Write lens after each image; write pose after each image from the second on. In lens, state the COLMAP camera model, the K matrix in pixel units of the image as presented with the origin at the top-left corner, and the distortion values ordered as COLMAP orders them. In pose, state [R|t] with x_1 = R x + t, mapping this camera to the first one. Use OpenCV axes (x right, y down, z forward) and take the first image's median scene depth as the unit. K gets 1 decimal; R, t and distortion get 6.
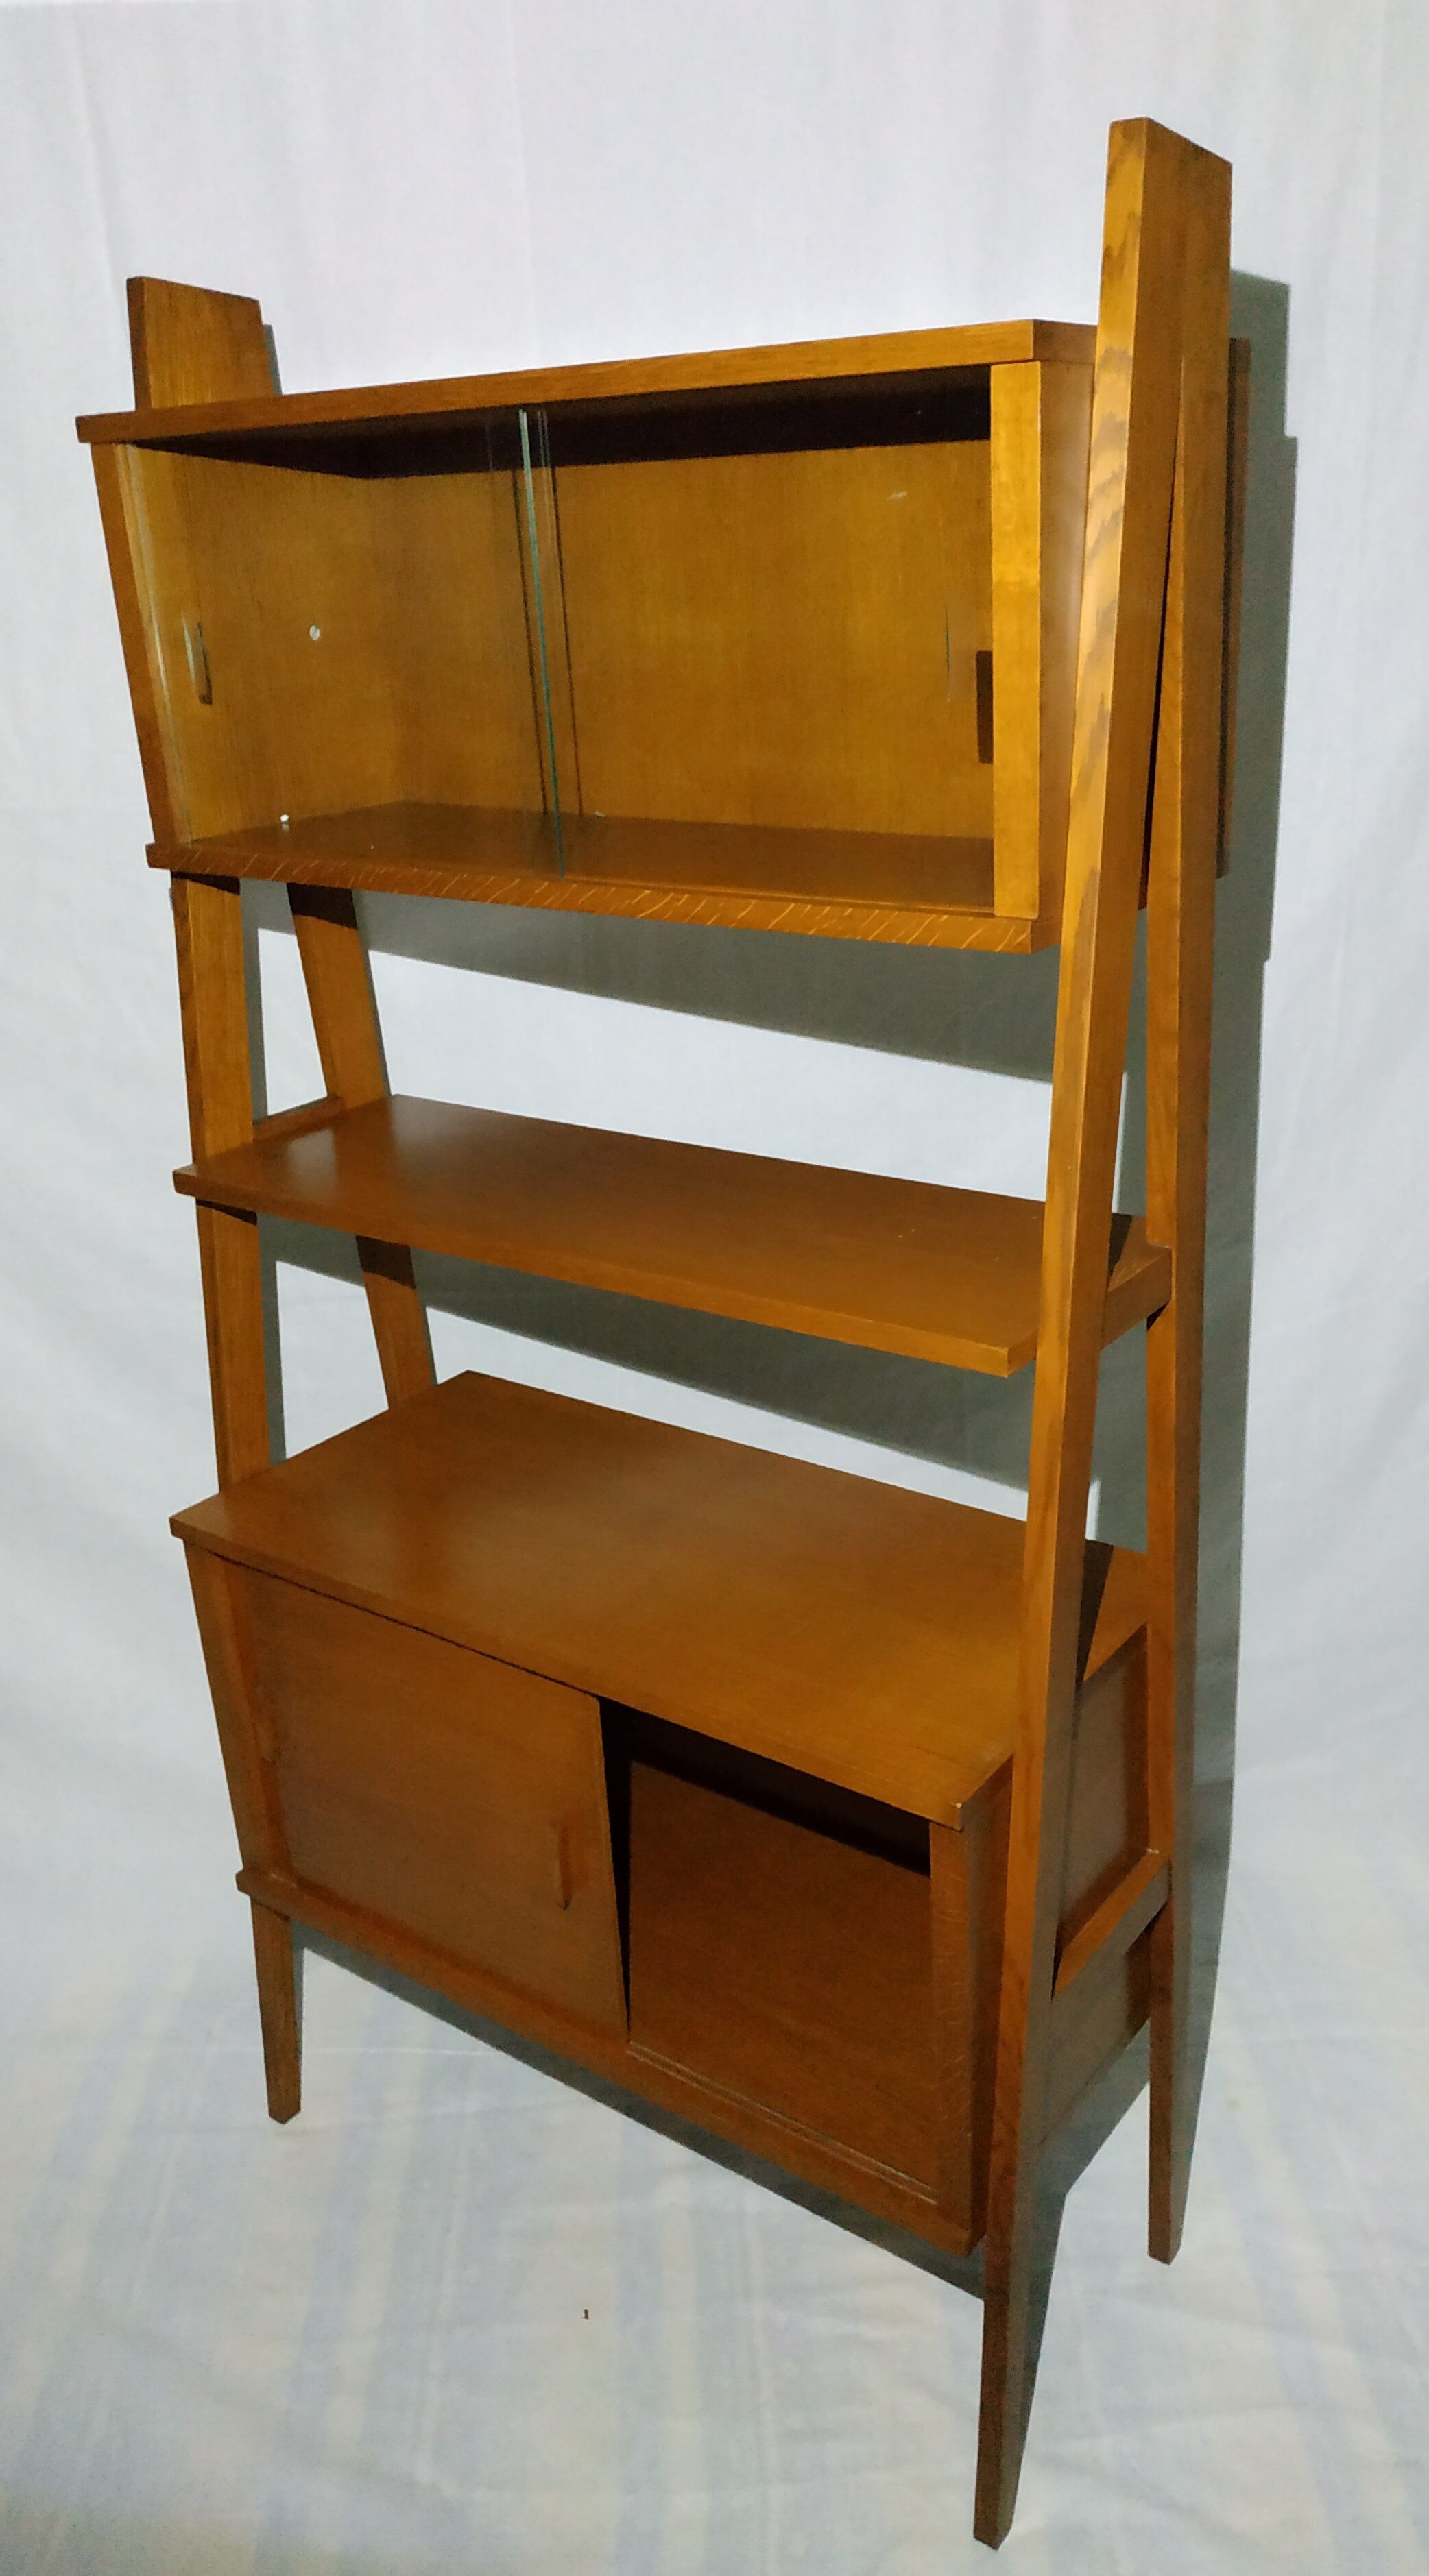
lens RADIAL K [[1992.6, 0, 820.6], [0, 1992.6, 1371.8], [0, 0, 1]] dist [0.006632, -0.035756]
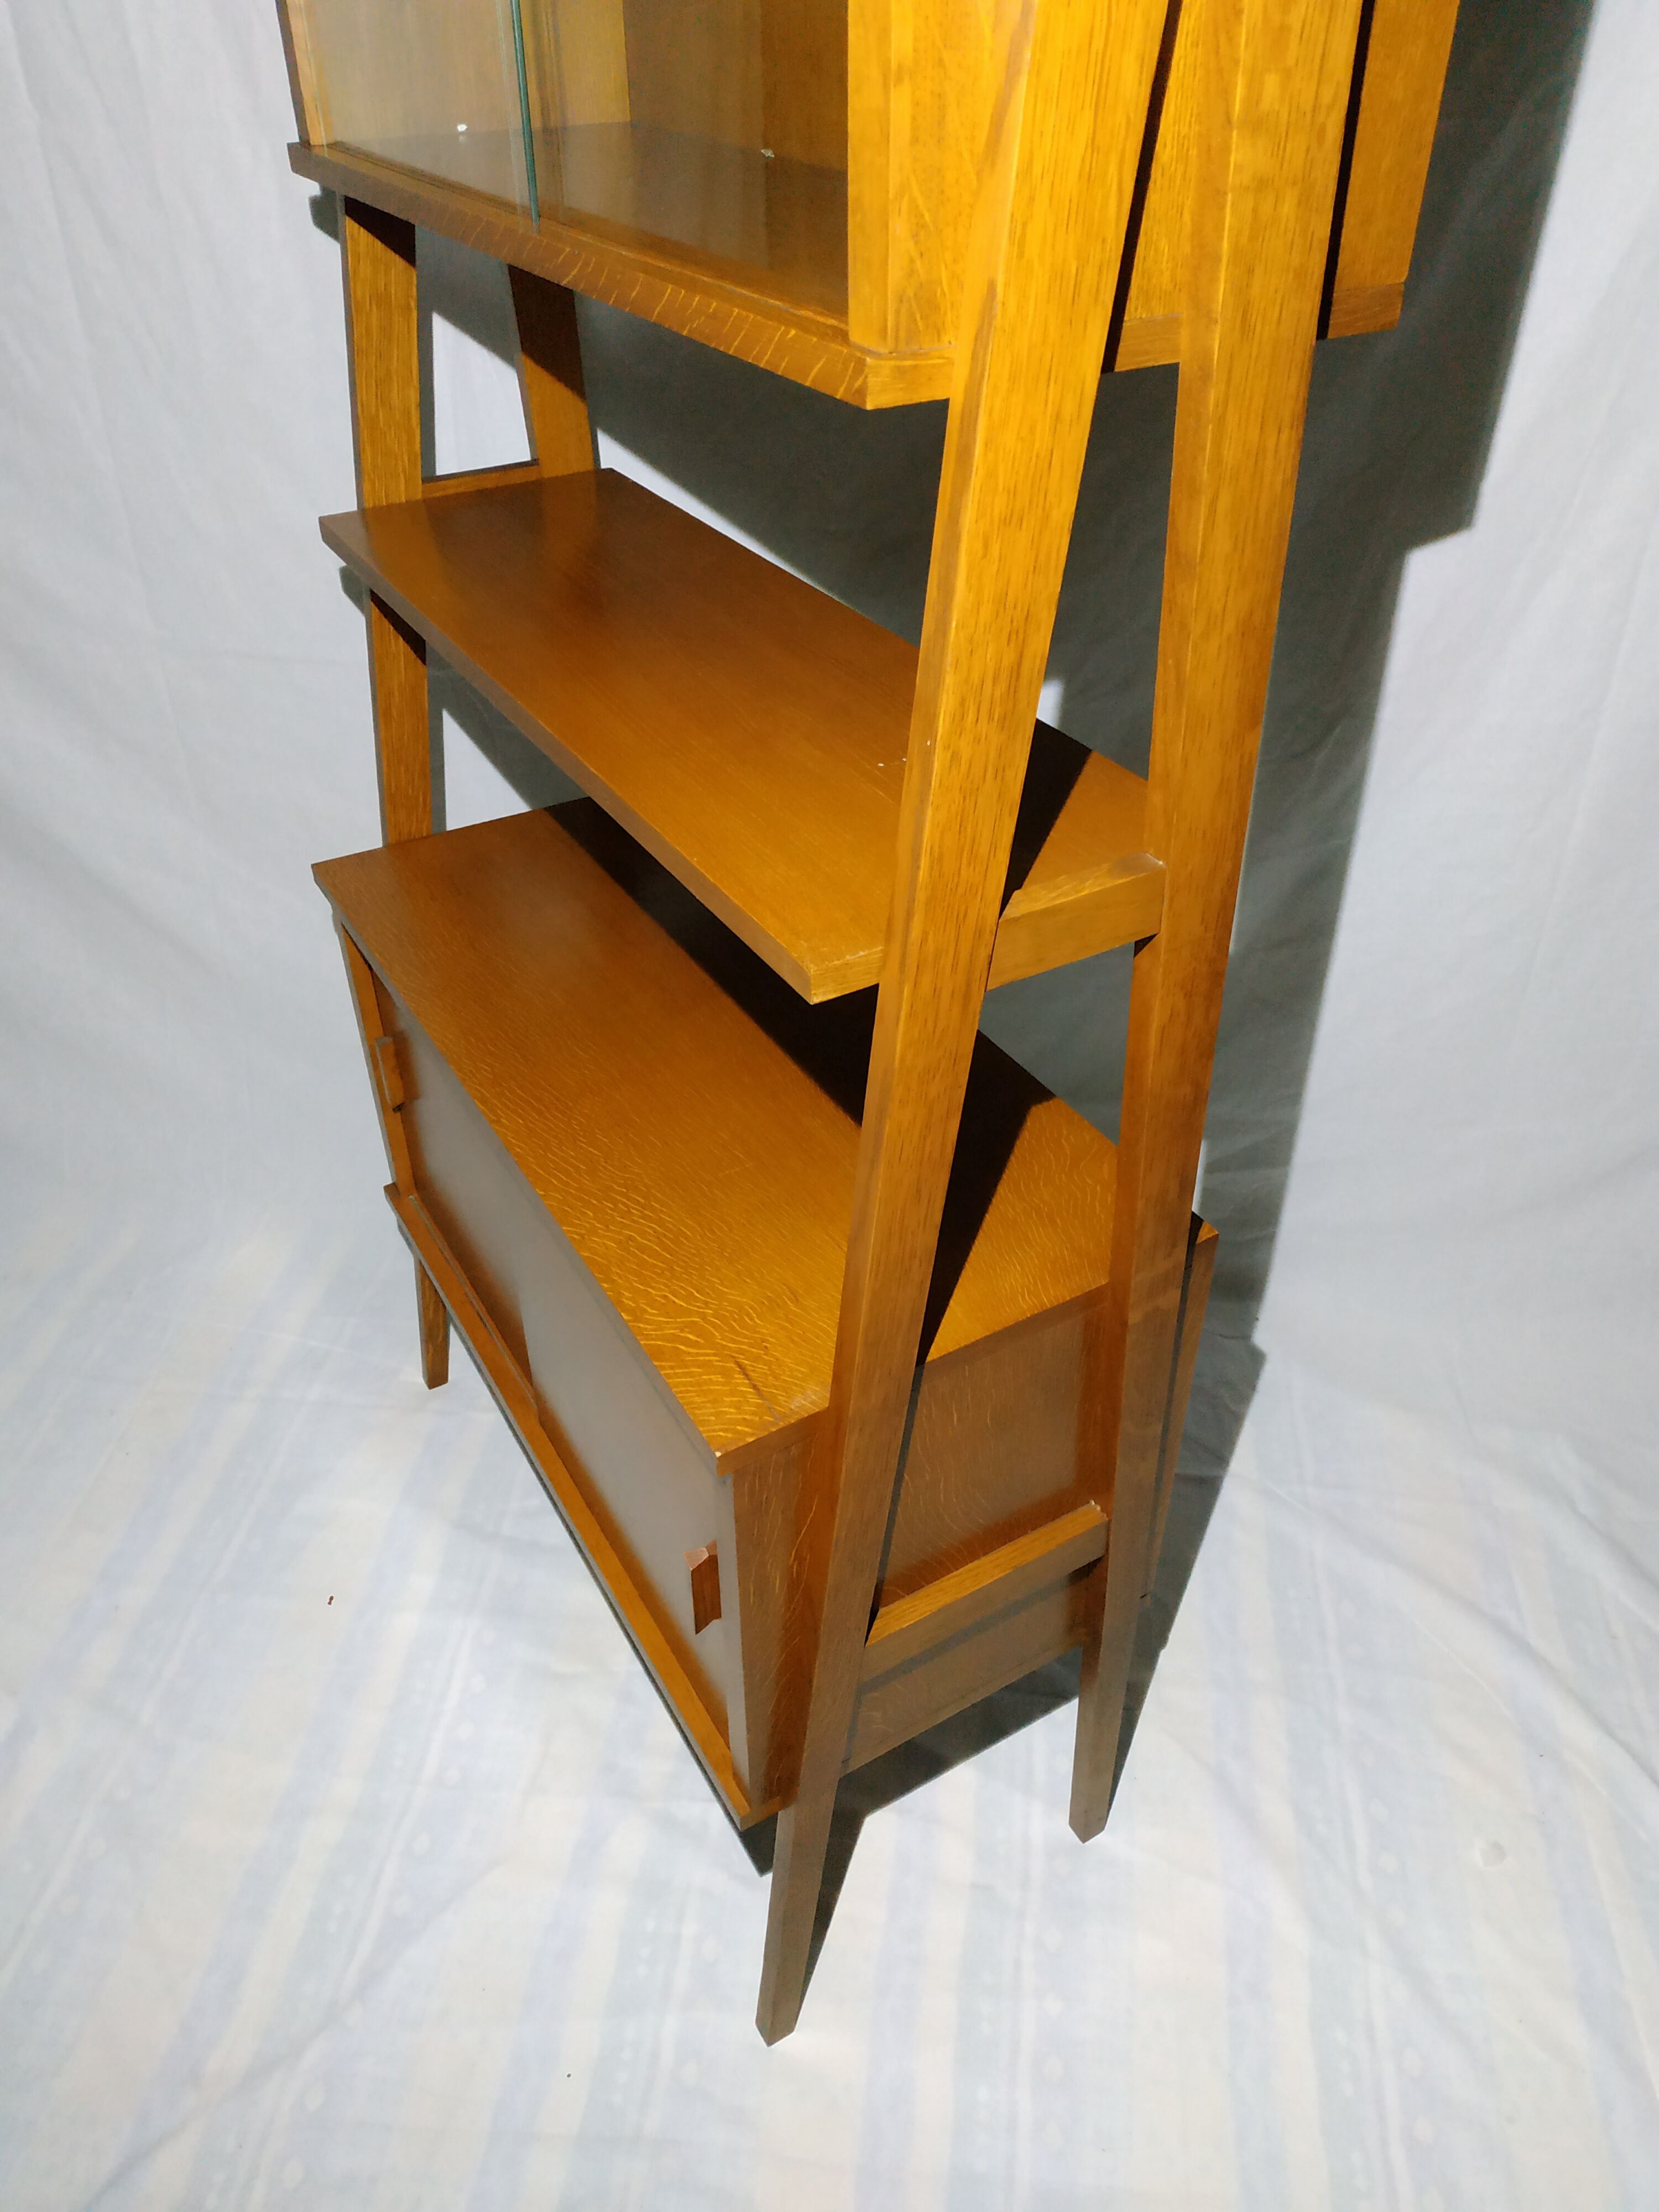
lens RADIAL K [[1607.6, 0, 818.7], [0, 1607.6, 1108.4], [0, 0, 1]] dist [-0.006647, -0.014266]
pose [[0.905117, 0.282242, -0.317965, 0.233157], [-0.195921, 0.940615, 0.277233, -0.098085], [0.377330, -0.188632, 0.906664, 0.340649]]
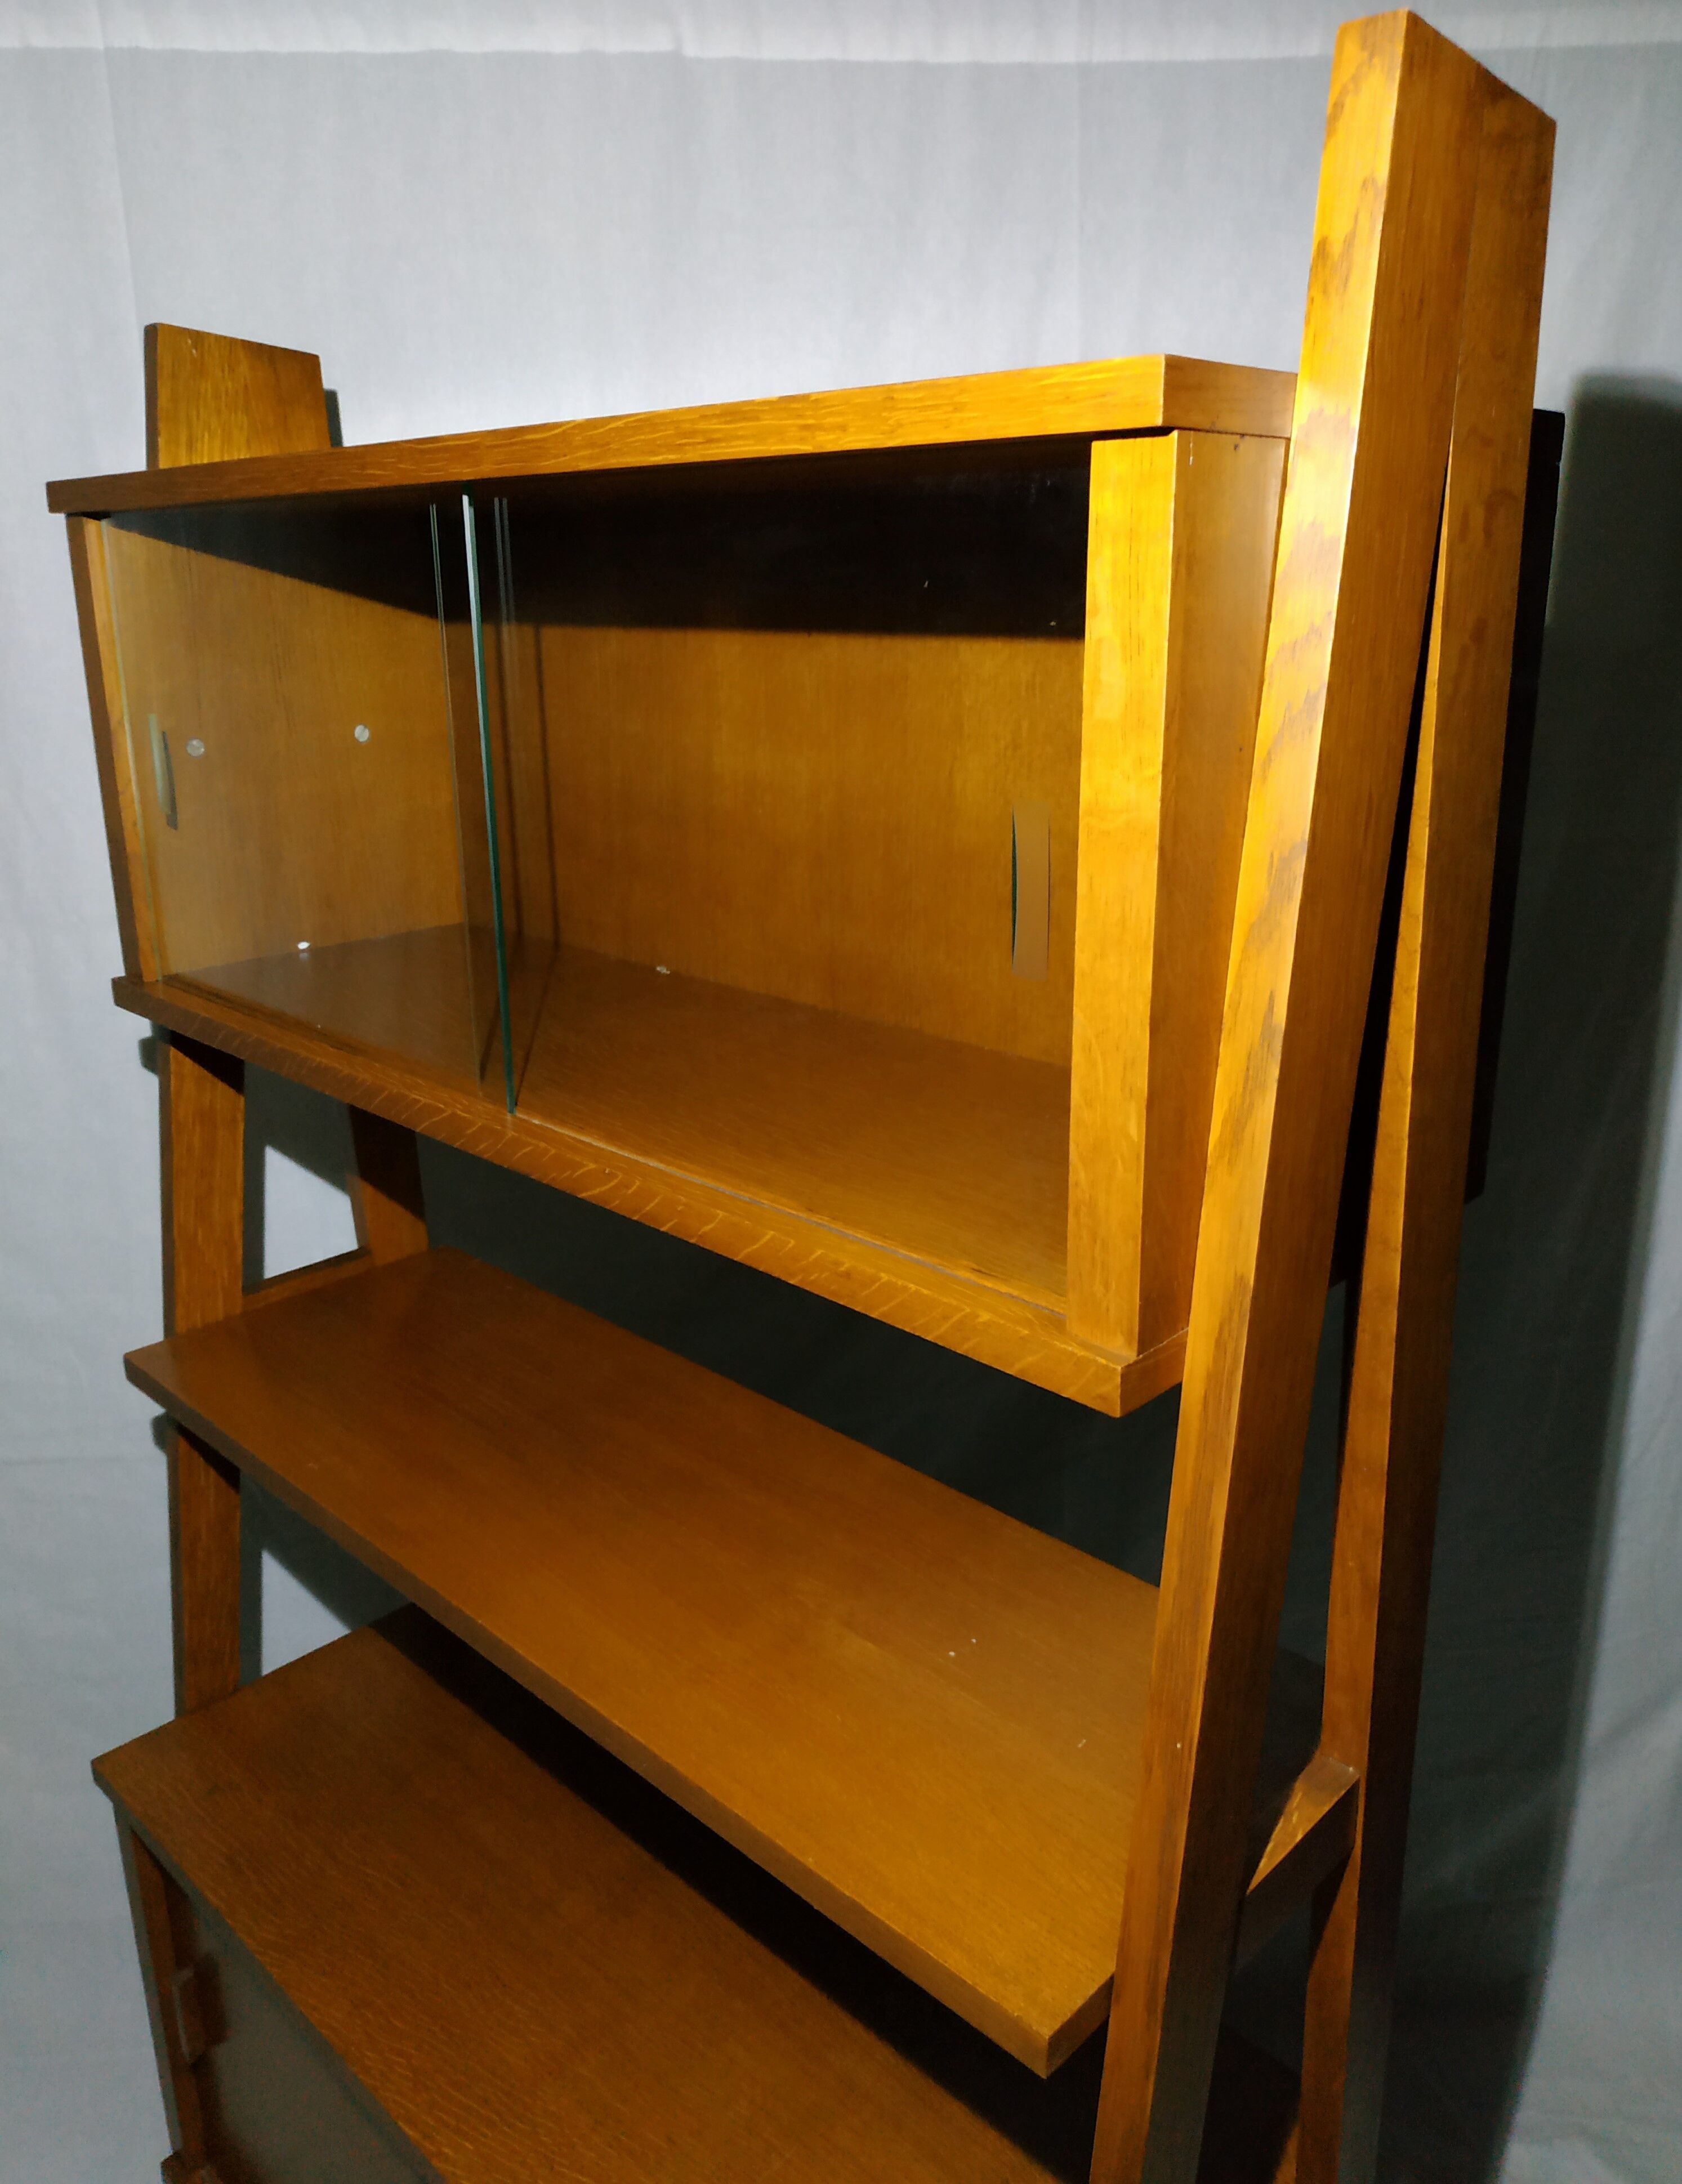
lens RADIAL K [[1658.1, 0, 843.2], [0, 1658.1, 1052.0], [0, 0, 1]] dist [0.006978, -0.029854]
pose [[0.985446, 0.074925, -0.152585, 0.066018], [-0.092668, 0.989299, -0.112696, -0.181800], [0.142508, 0.125196, 0.981844, 0.365697]]
